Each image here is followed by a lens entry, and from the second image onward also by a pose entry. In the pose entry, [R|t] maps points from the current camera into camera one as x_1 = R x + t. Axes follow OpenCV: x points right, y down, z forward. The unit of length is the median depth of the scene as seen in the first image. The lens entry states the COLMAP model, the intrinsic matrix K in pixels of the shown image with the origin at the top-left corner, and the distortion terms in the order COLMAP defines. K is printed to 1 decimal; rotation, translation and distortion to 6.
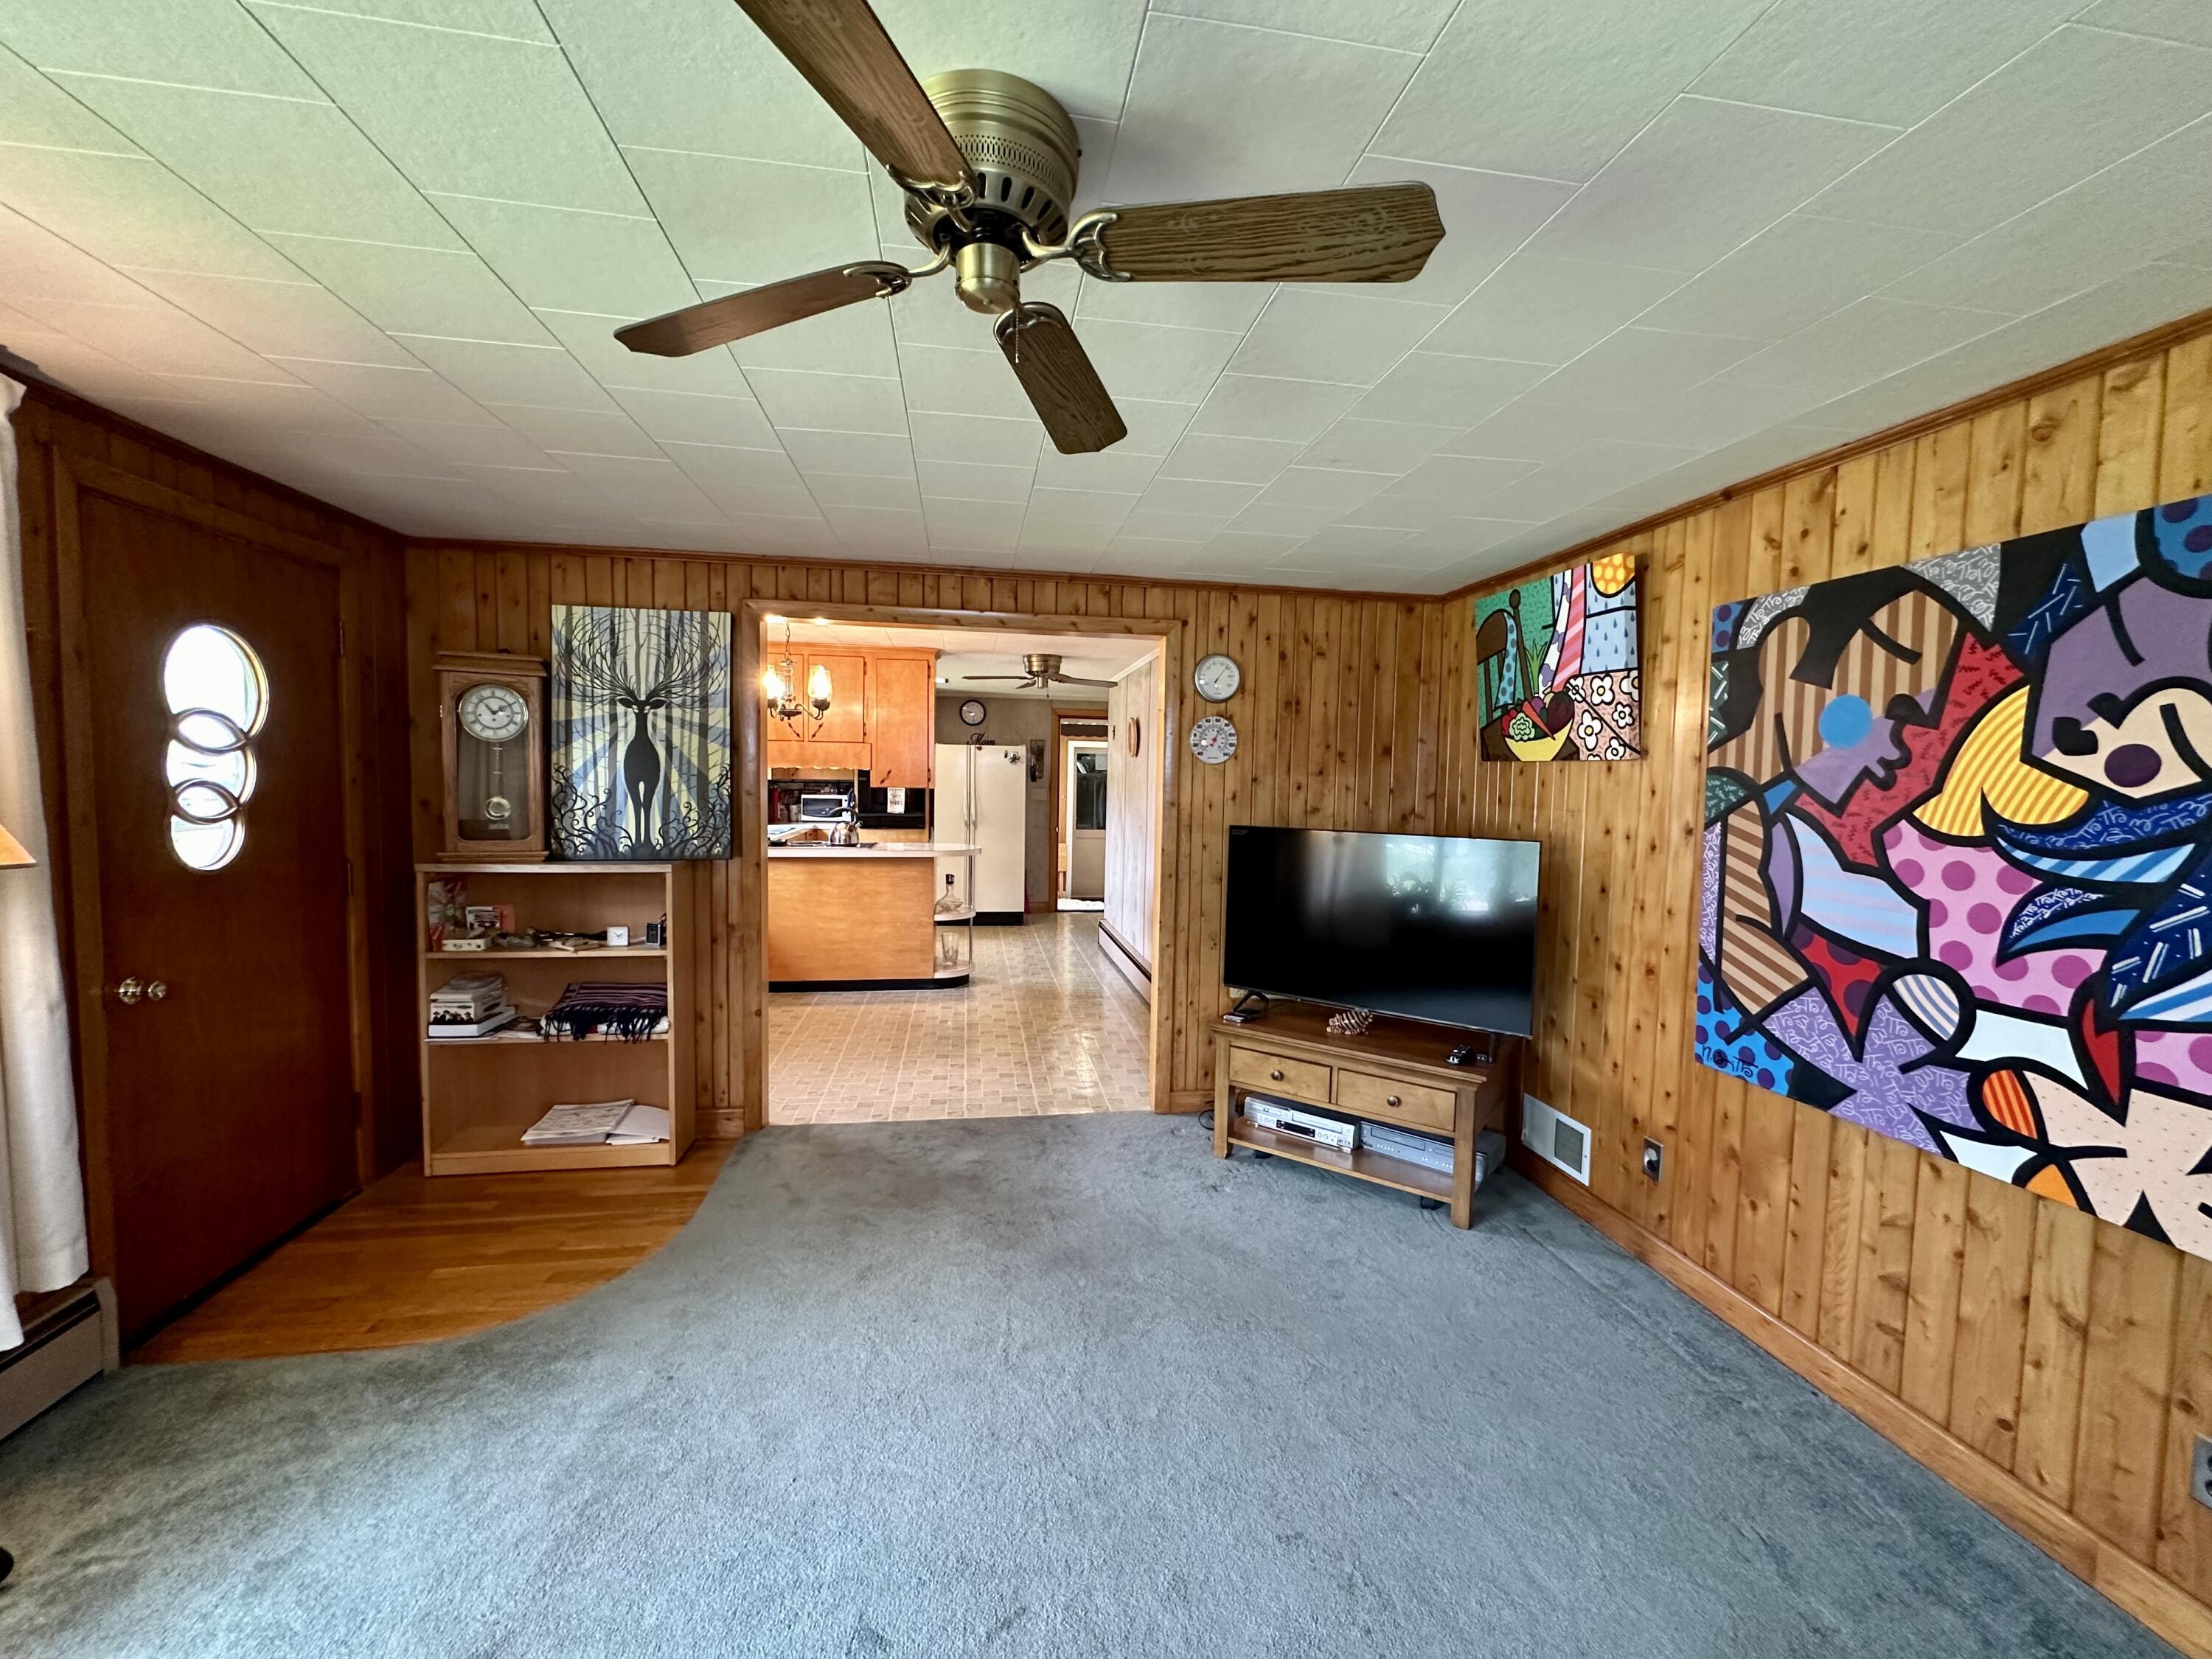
lens RADIAL K [[882.8, 0, 1106.6], [0, 882.8, 831.7], [0, 0, 1]] dist [-0.004975, 0.001247]
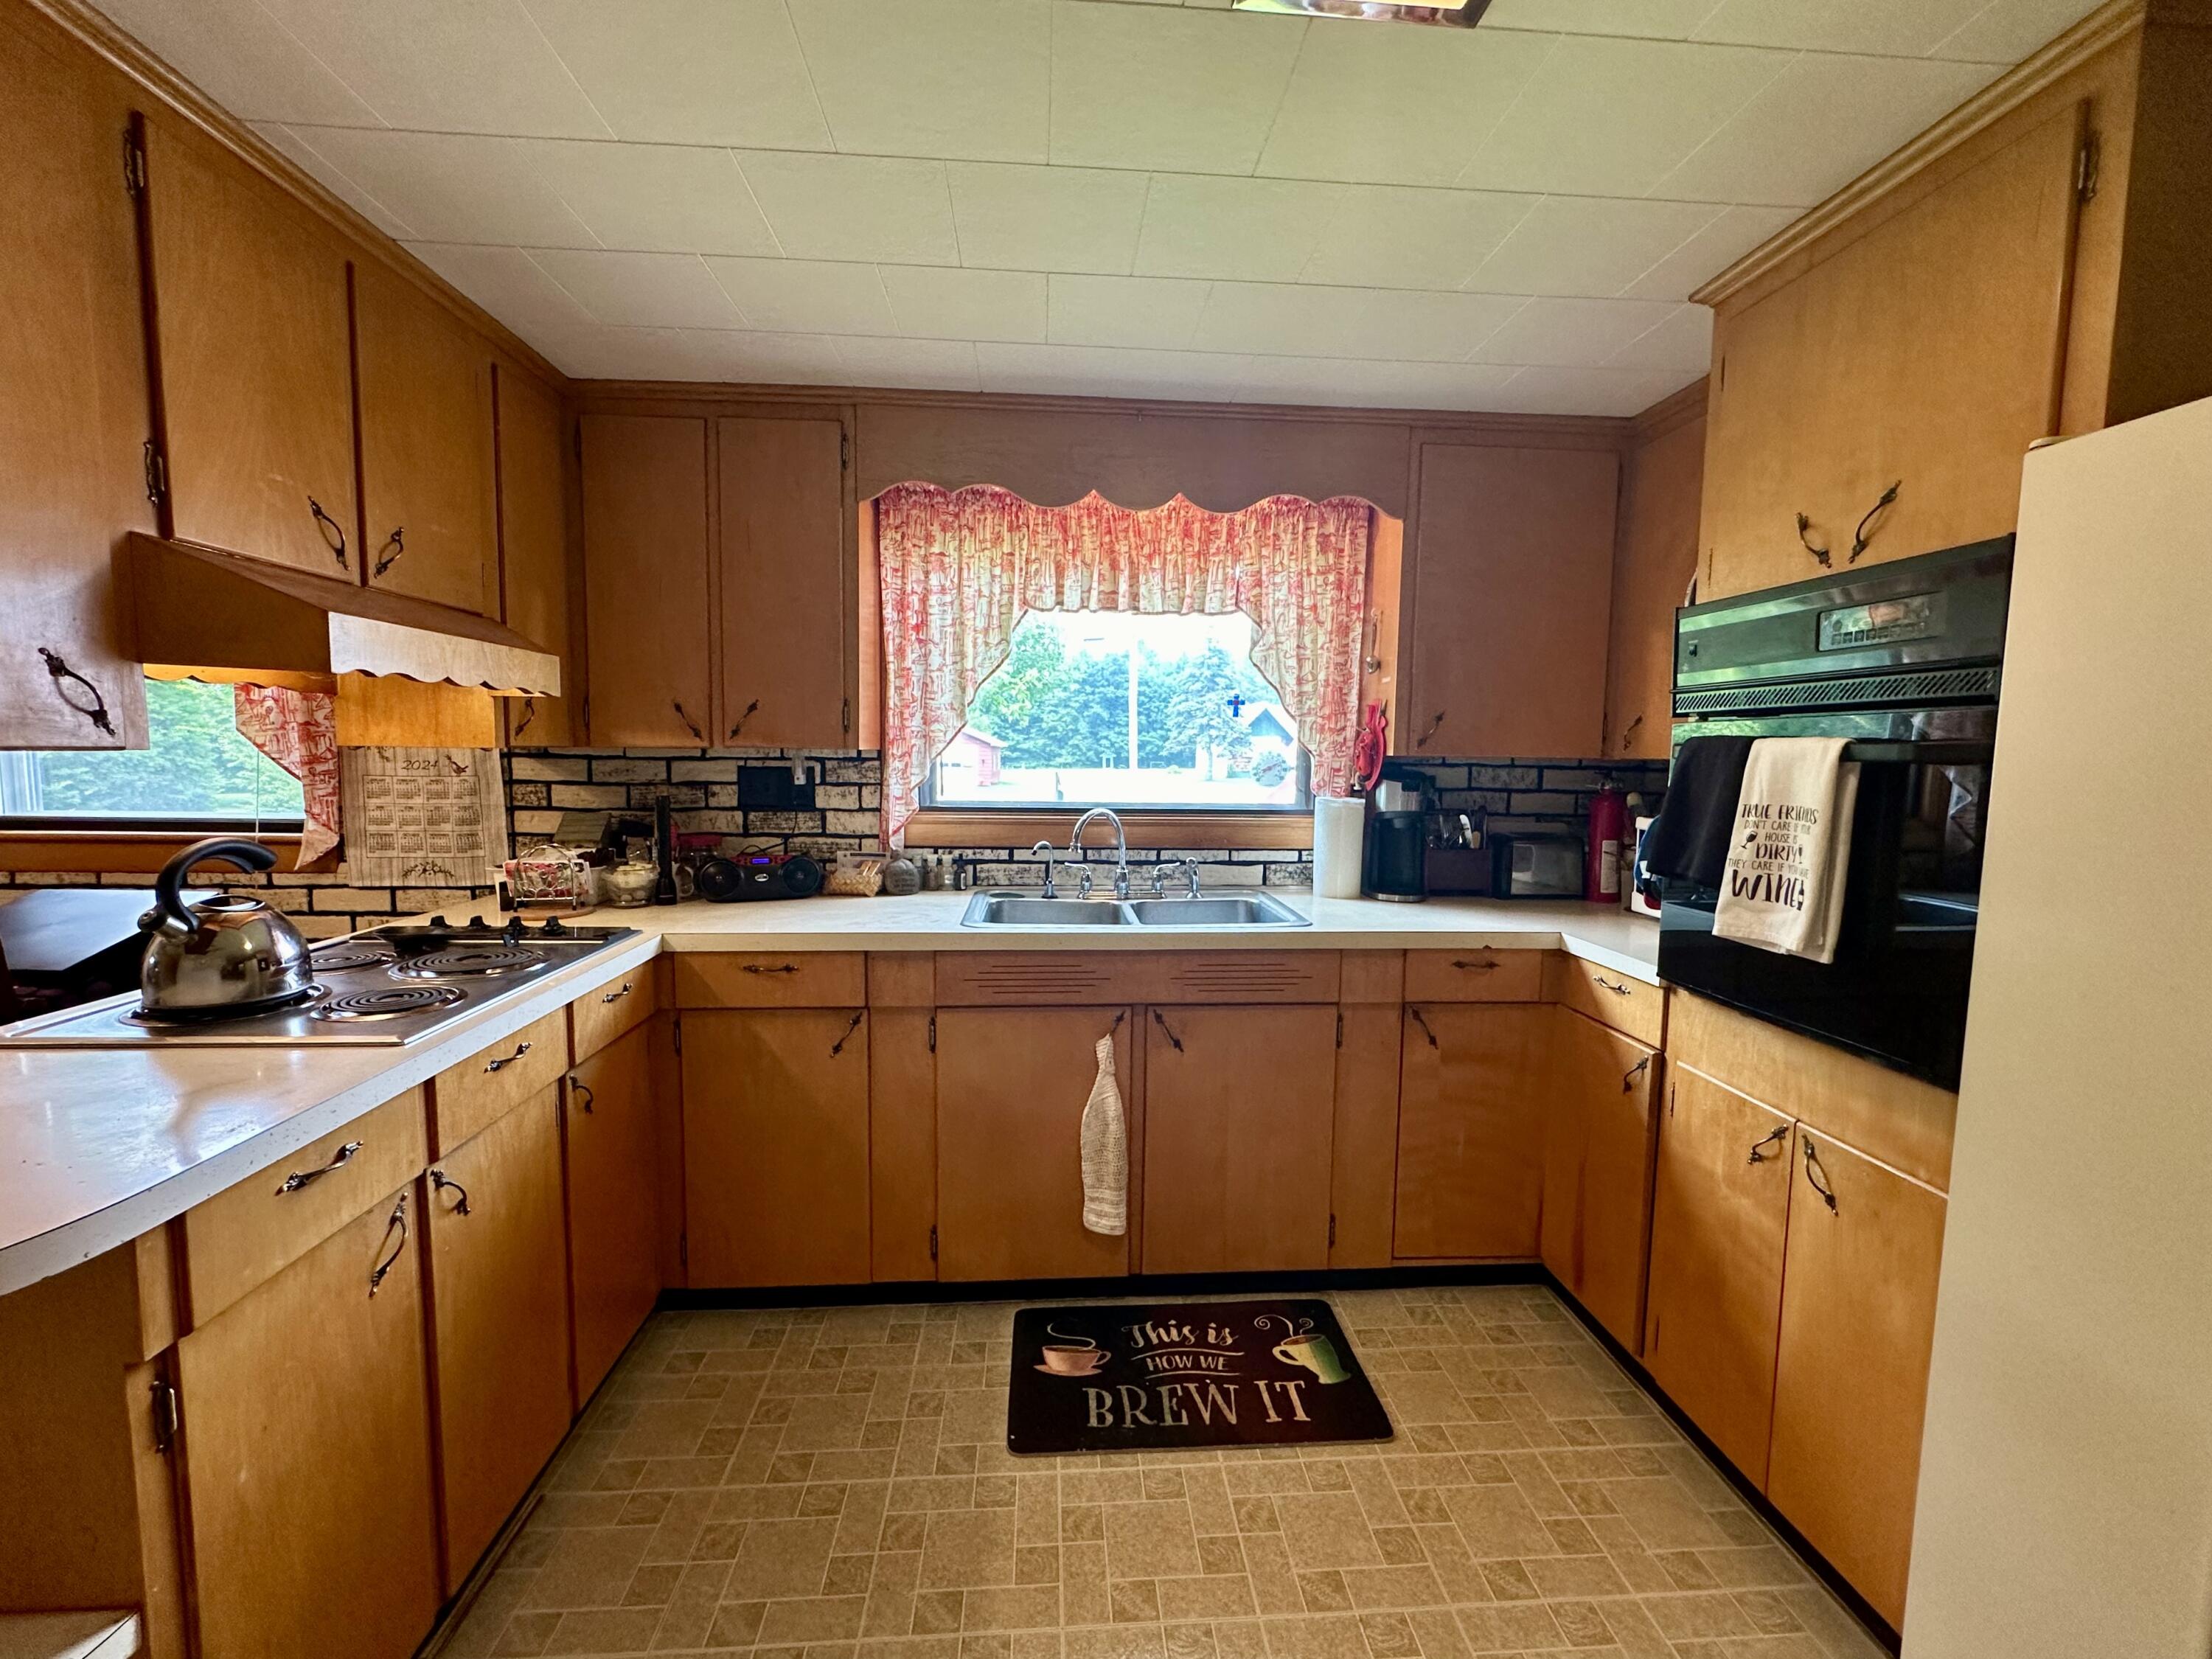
lens RADIAL K [[882.8, 0, 1078.8], [0, 882.8, 833.8], [0, 0, 1]] dist [-0.004975, 0.001247]
pose [[-0.085873, 0.072666, -0.993653, -0.202992], [-0.078012, 0.993784, 0.079418, -0.140457], [0.993247, 0.084337, -0.079670, 2.682496]]
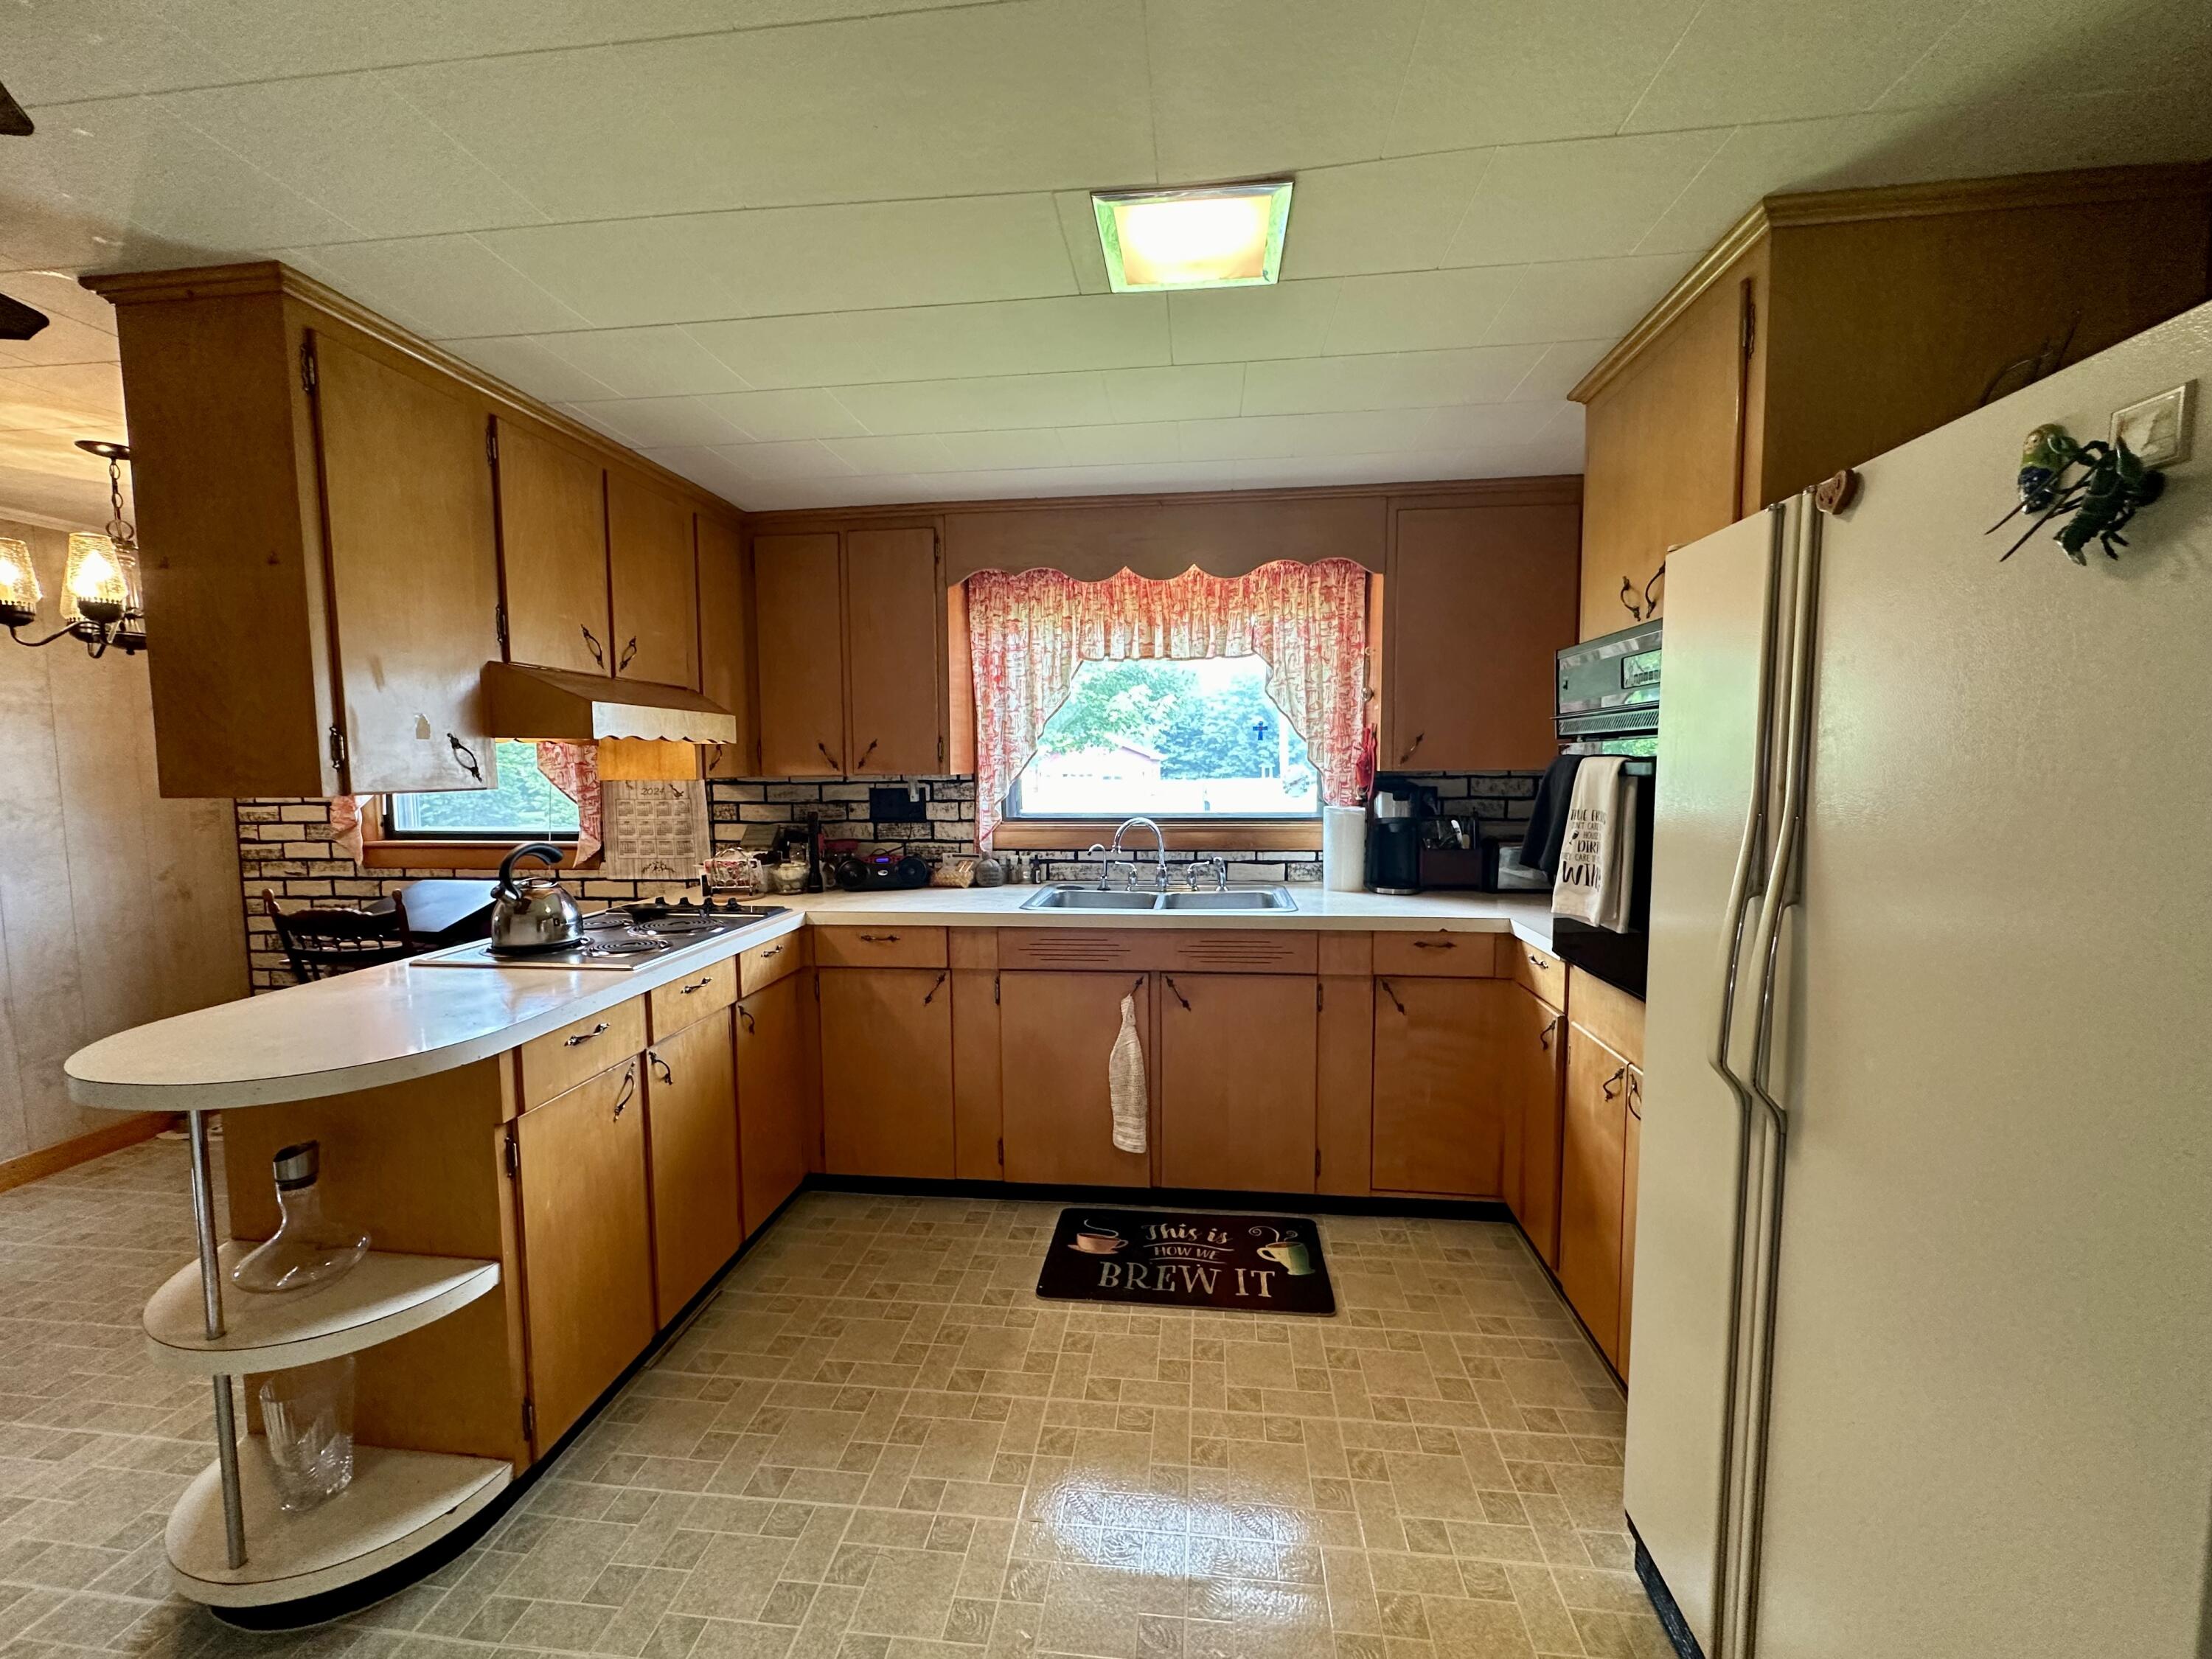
lens RADIAL K [[882.8, 0, 1105.5], [0, 882.8, 834.6], [0, 0, 1]] dist [-0.004975, 0.001247]
pose [[-0.264427, 0.063966, -0.962282, -0.009987], [-0.057124, 0.995007, 0.081839, -0.164387], [0.962712, 0.076610, -0.259452, 2.881950]]
